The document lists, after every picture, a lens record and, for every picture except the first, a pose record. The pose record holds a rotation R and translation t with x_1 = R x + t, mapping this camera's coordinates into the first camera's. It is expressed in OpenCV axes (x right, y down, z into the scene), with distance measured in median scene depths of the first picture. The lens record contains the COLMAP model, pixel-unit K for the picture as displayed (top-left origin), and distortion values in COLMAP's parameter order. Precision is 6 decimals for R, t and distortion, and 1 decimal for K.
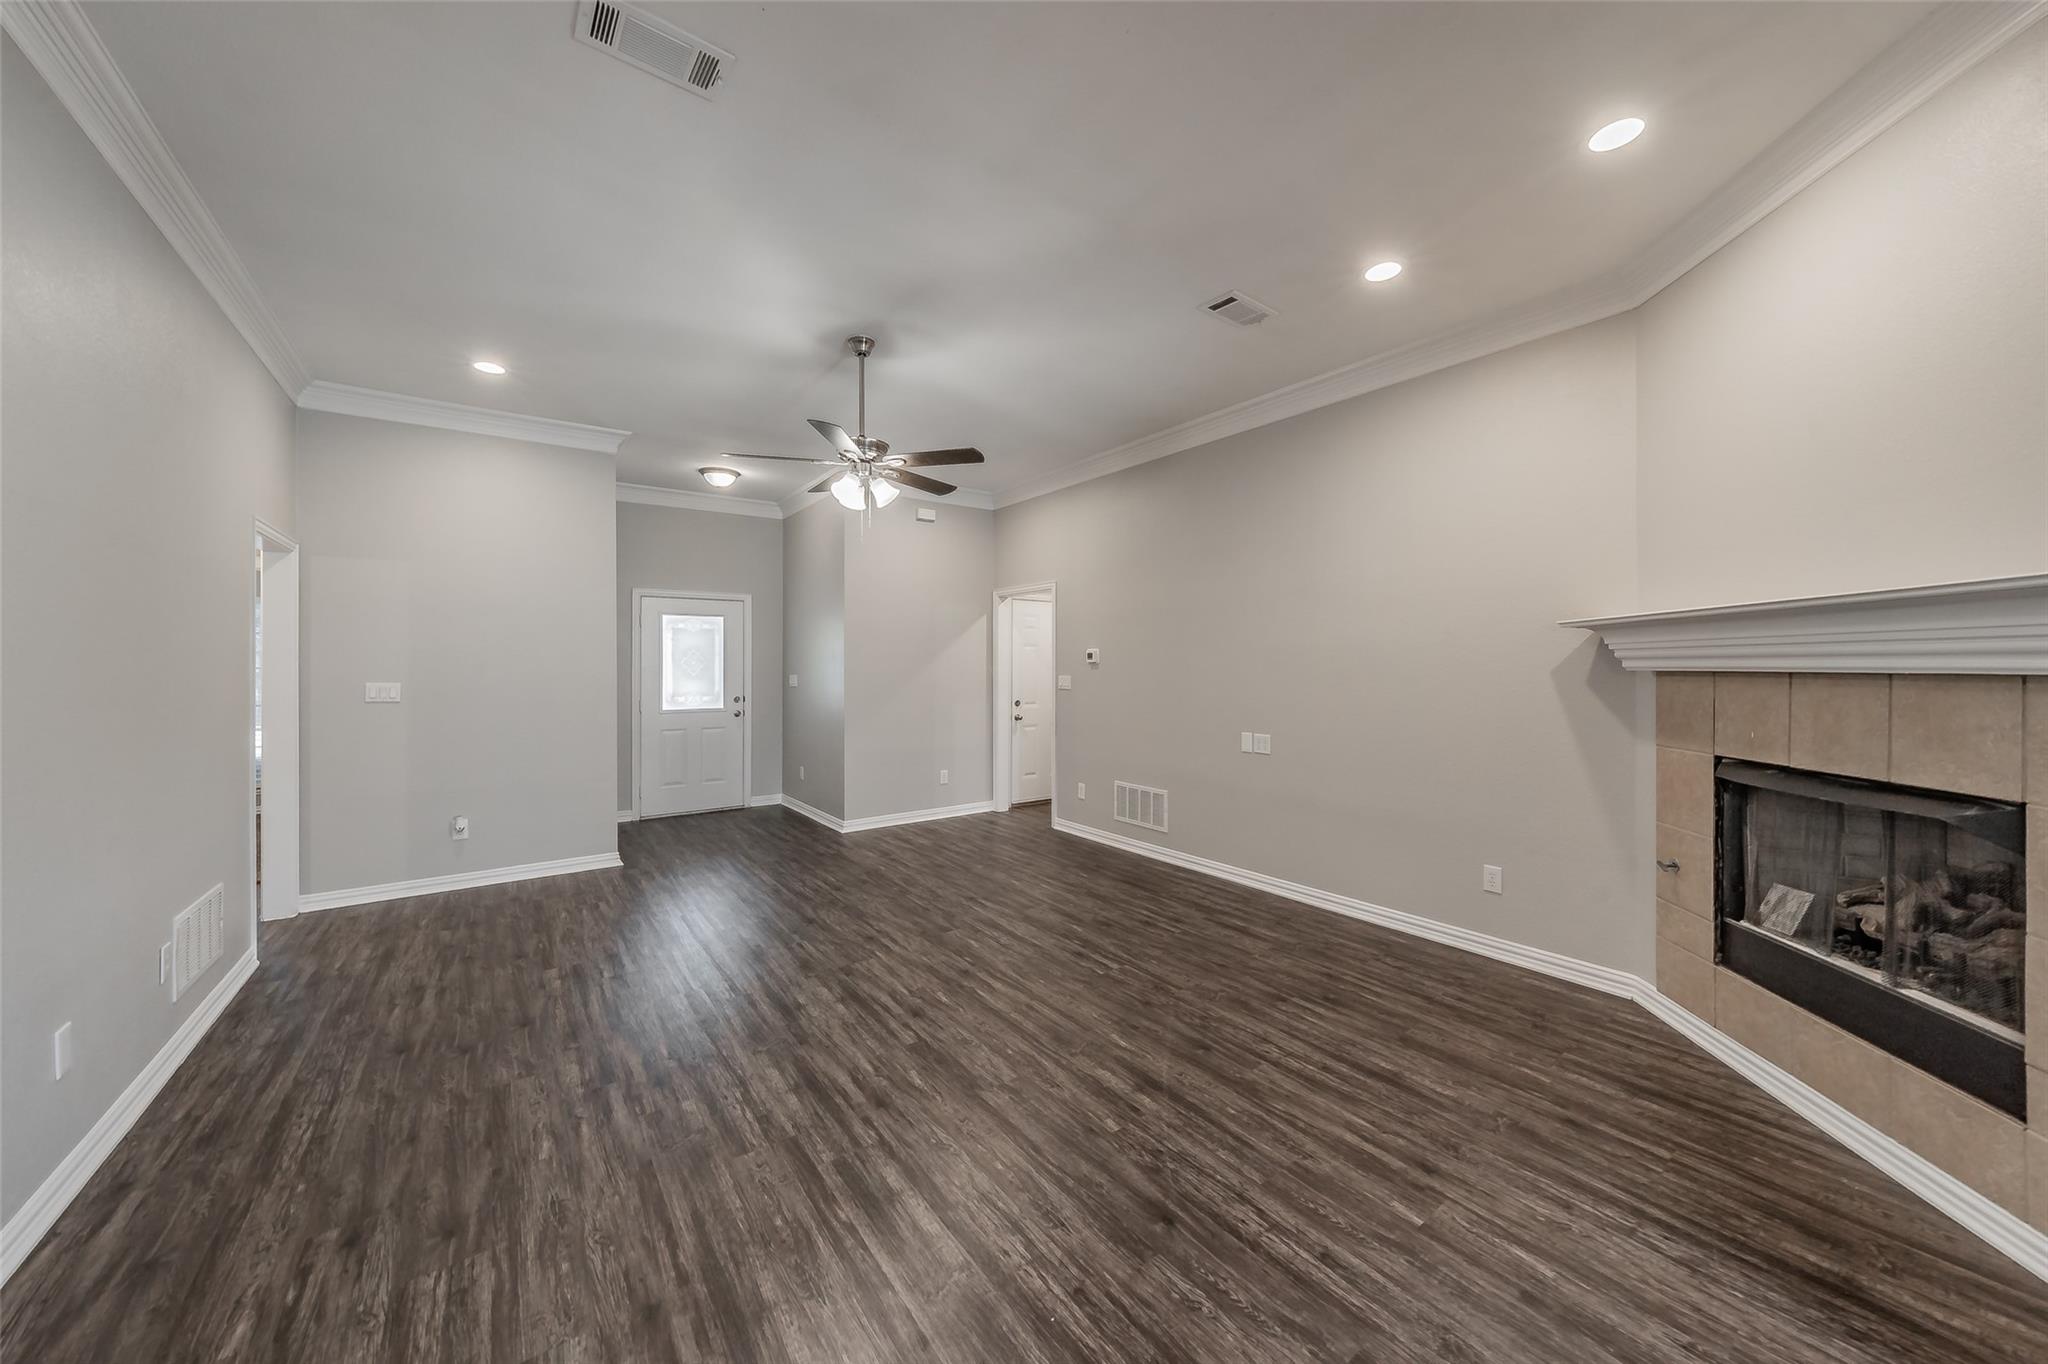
lens RADIAL K [[731.0, 0, 1038.0], [0, 731.0, 673.9], [0, 0, 1]] dist [-0.000621, 0.001960]
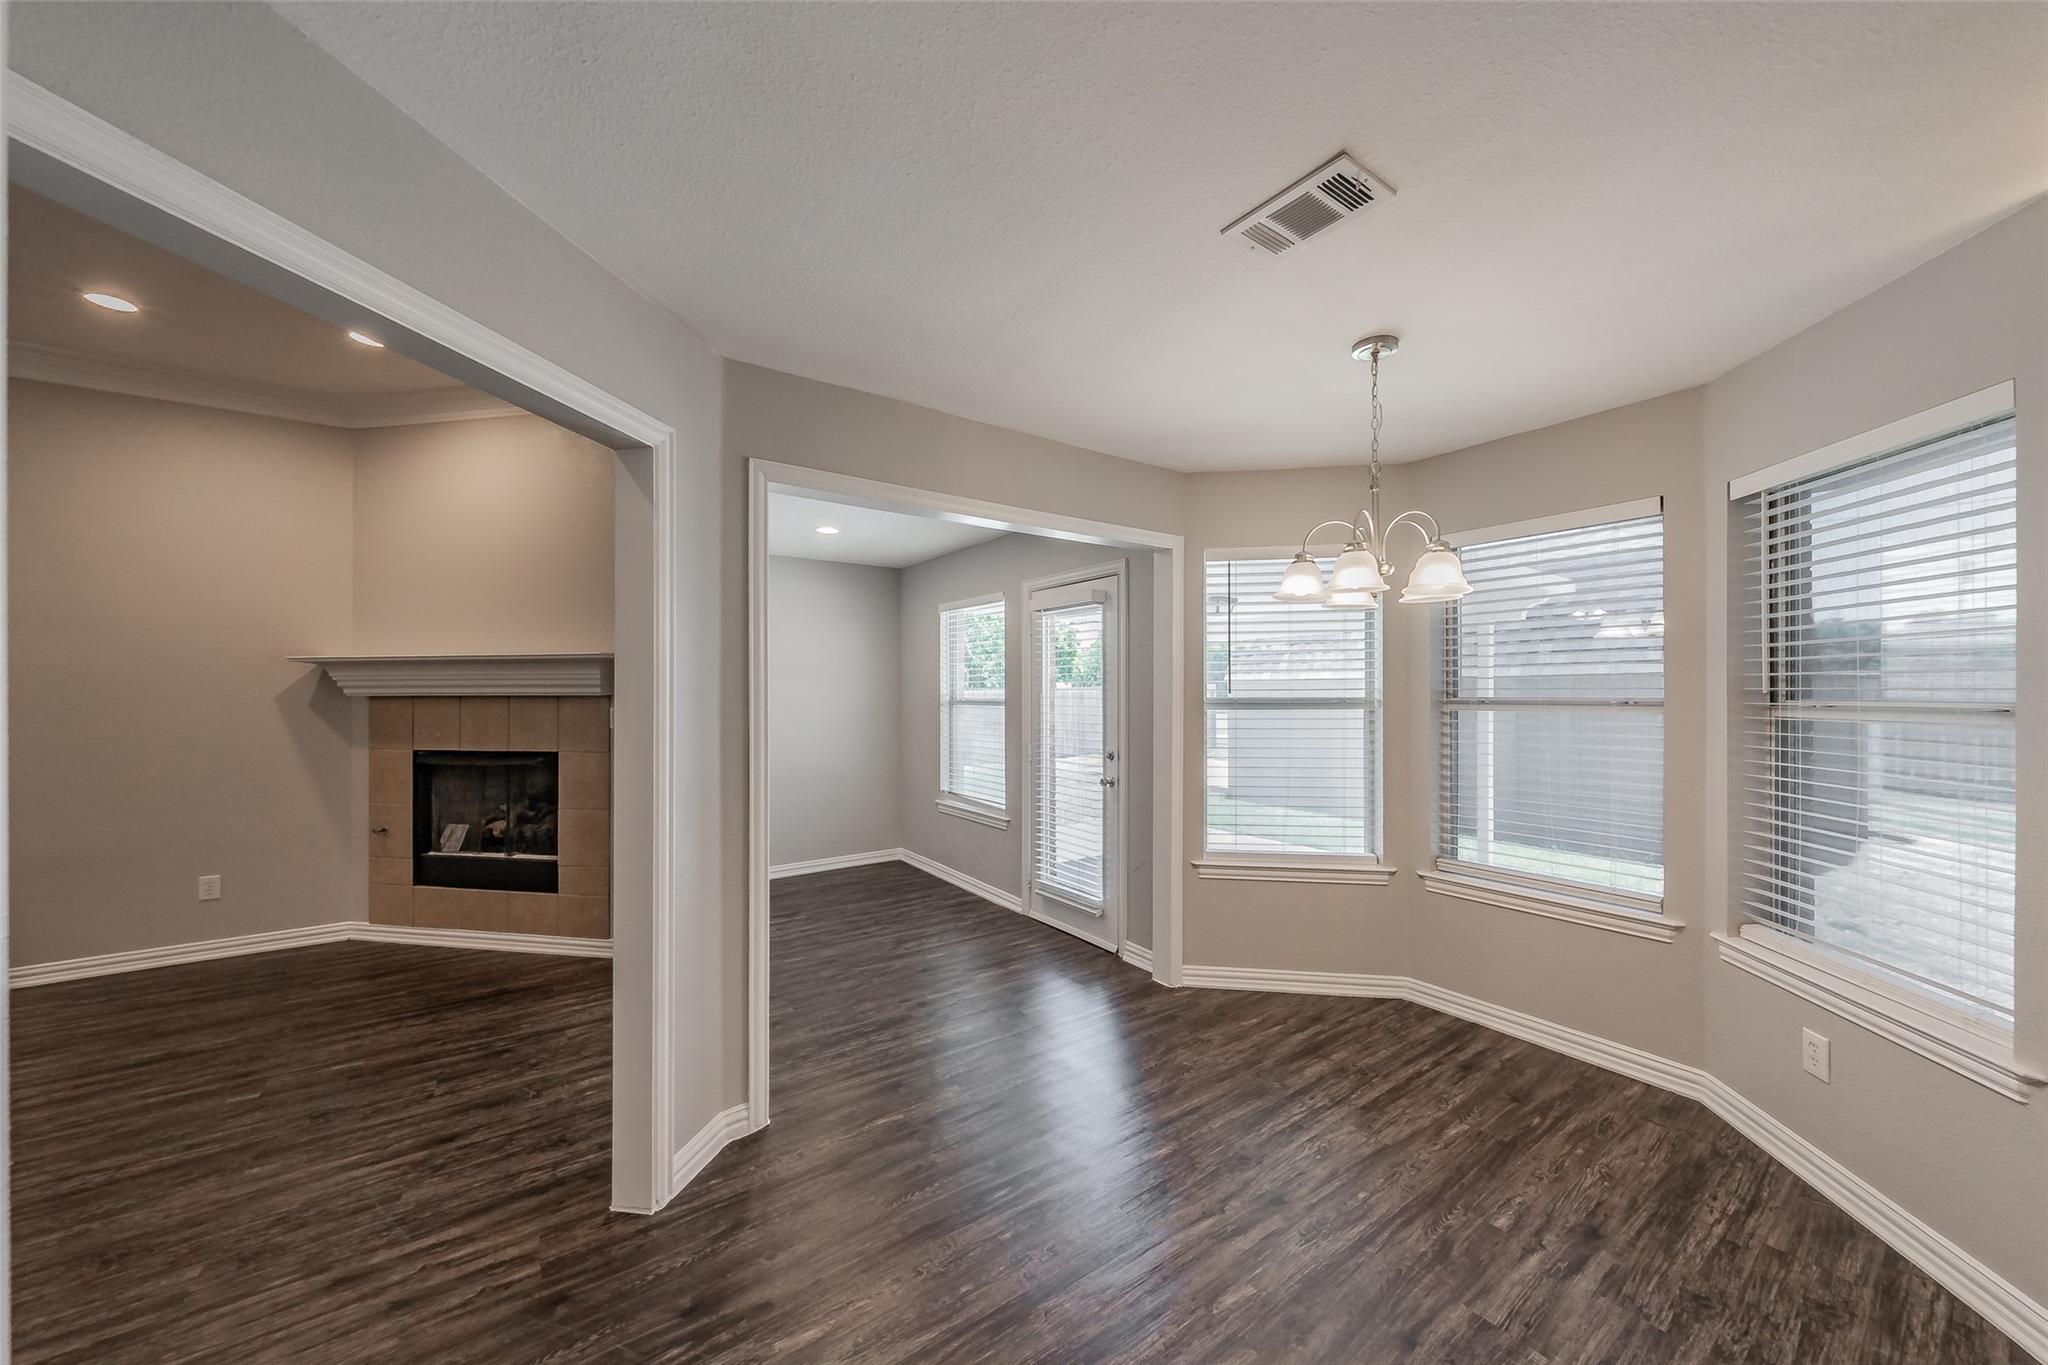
lens RADIAL K [[727.2, 0, 1032.6], [0, 727.2, 680.8], [0, 0, 1]] dist [-0.002036, 0.000717]
pose [[0.035952, 0.015275, 0.999237, -0.566912], [0.014839, 0.999765, -0.015817, 0.008233], [-0.999243, 0.015396, 0.035717, -0.367091]]
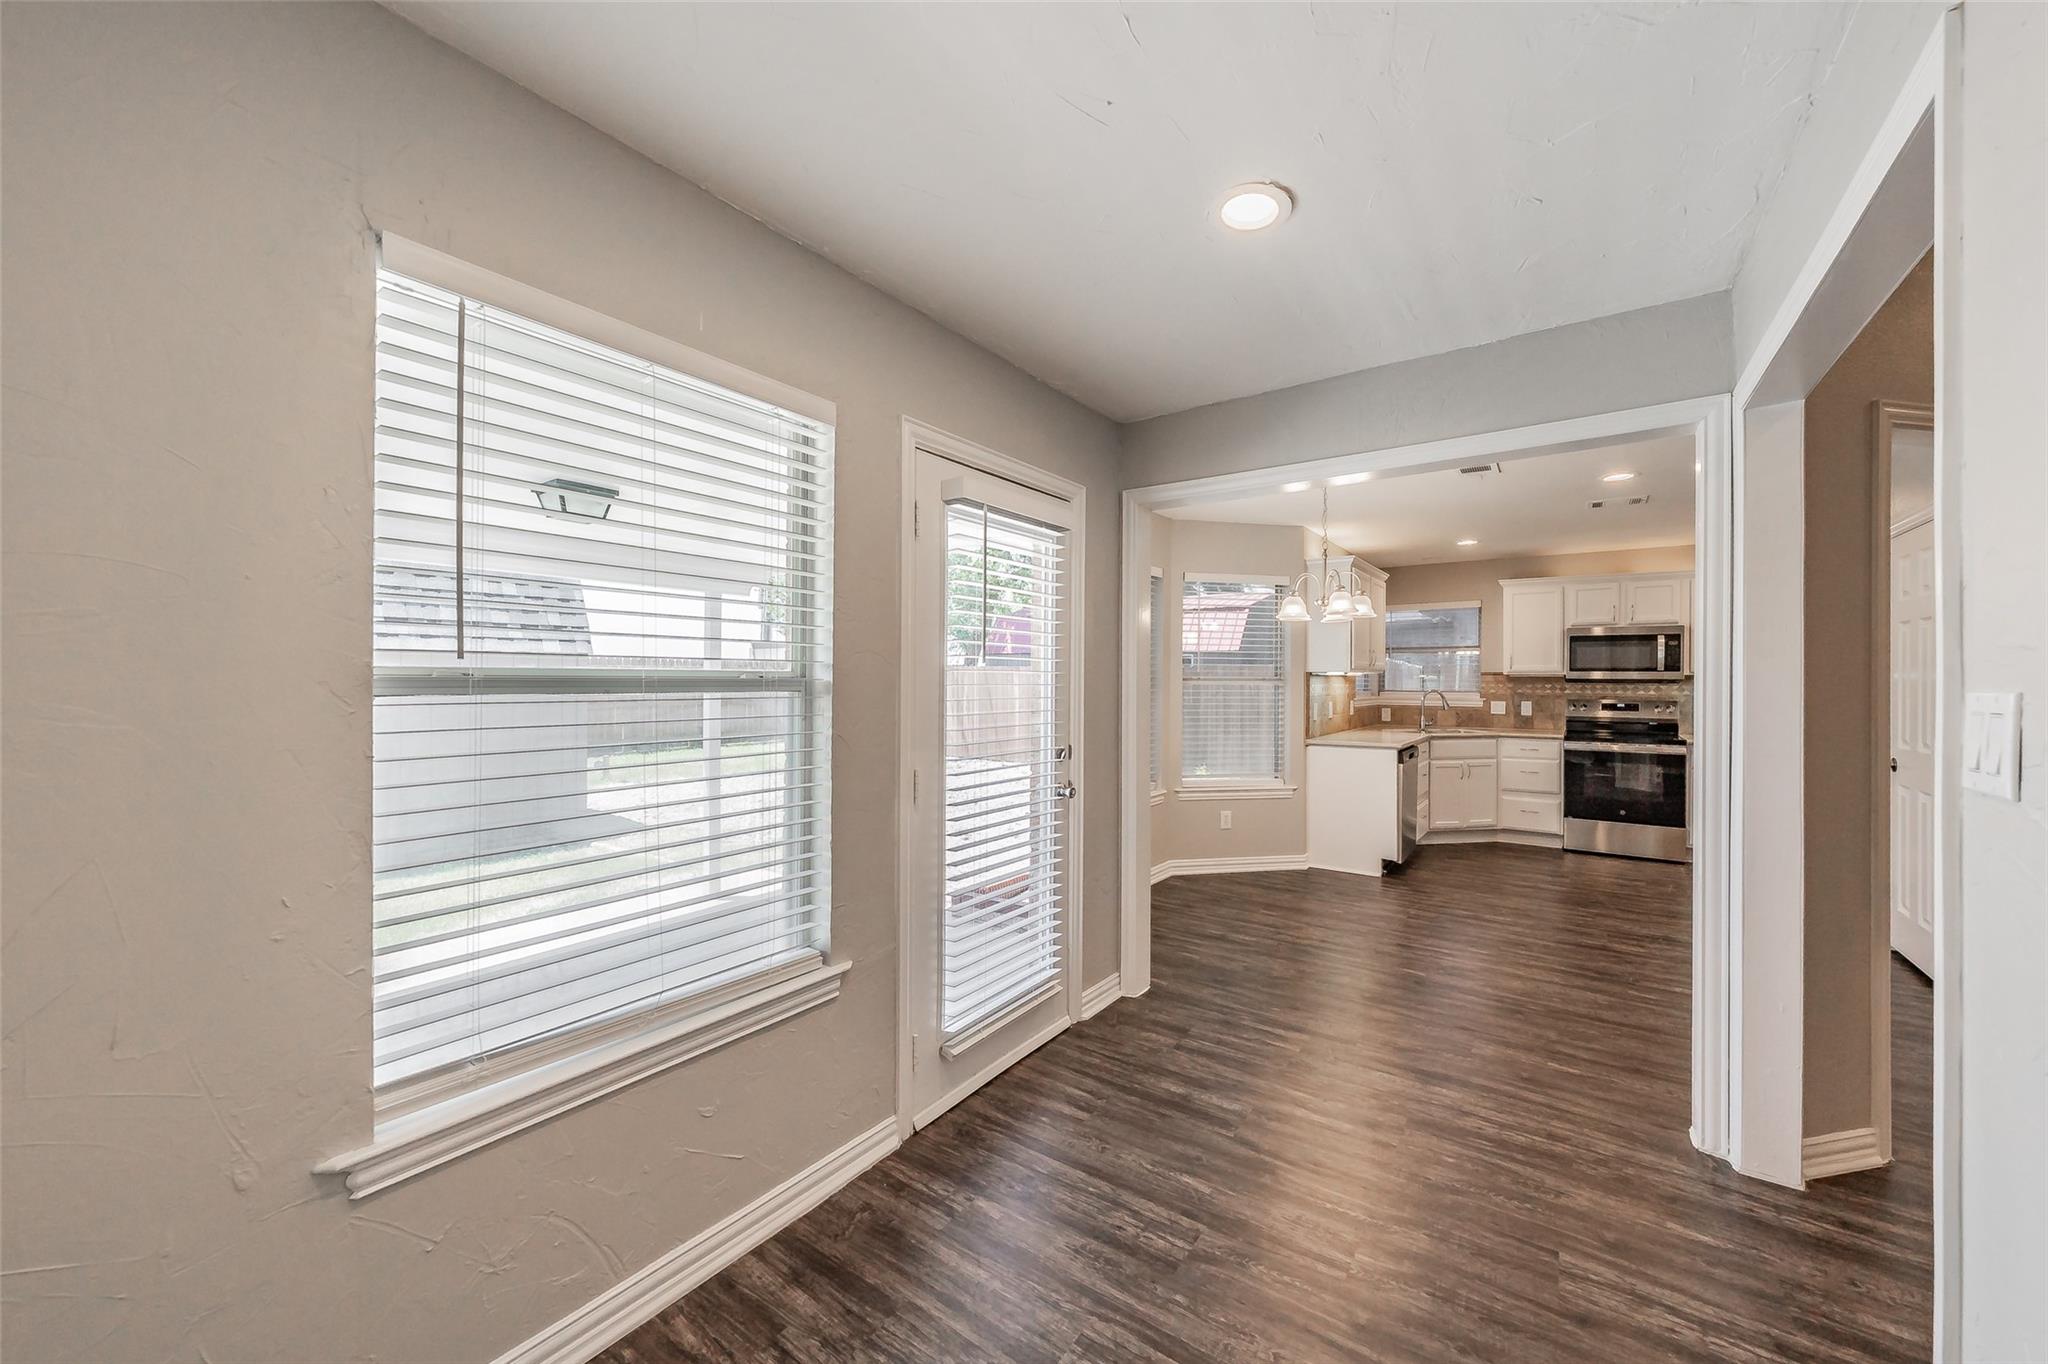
lens RADIAL K [[735.5, 0, 1104.7], [0, 735.5, 678.0], [0, 0, 1]] dist [-0.000349, 0.000063]
pose [[-0.939452, -0.006526, -0.342619, 1.241008], [-0.010105, 0.999911, 0.008660, 0.019769], [0.342532, 0.011597, -0.939435, 0.550522]]
